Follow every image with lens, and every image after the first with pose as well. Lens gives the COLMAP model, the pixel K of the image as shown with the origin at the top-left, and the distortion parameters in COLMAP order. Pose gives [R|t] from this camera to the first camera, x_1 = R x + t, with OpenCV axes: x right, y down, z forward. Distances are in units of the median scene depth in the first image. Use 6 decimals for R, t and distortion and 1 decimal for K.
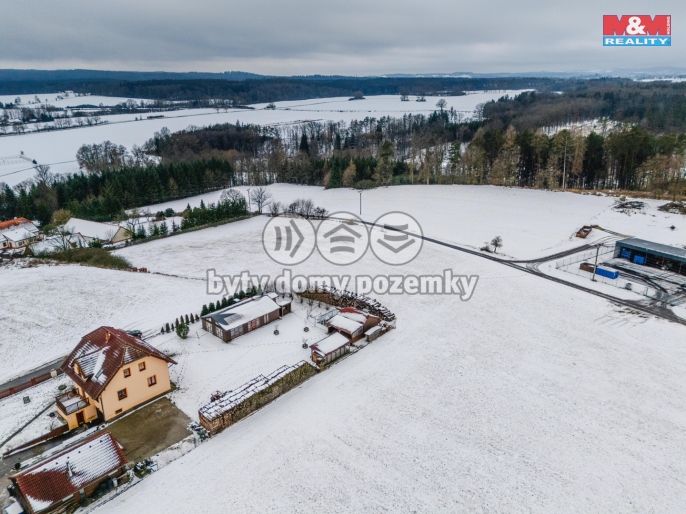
lens RADIAL K [[499.7, 0, 343.0], [0, 499.7, 257.0], [0, 0, 1]] dist [0.095043, -0.124093]
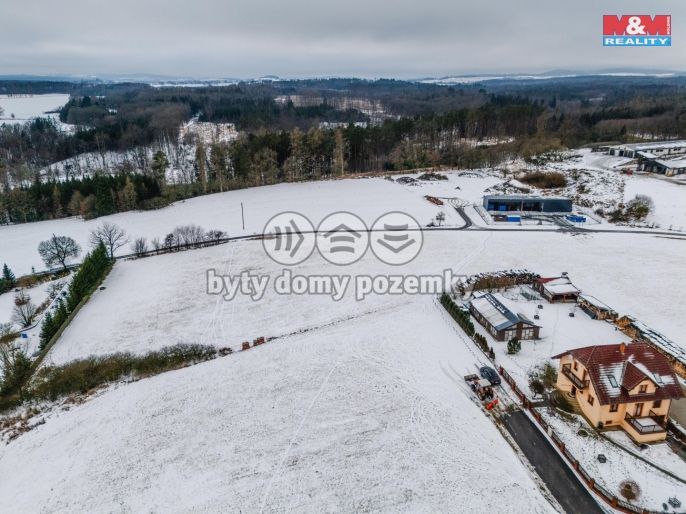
lens RADIAL K [[499.7, 0, 343.0], [0, 499.7, 257.0], [0, 0, 1]] dist [0.095043, -0.124093]
pose [[0.626219, -0.250869, 0.738184, -0.790101], [0.256170, 0.960456, 0.109092, -0.133416], [-0.736361, 0.120785, 0.665721, 0.392145]]
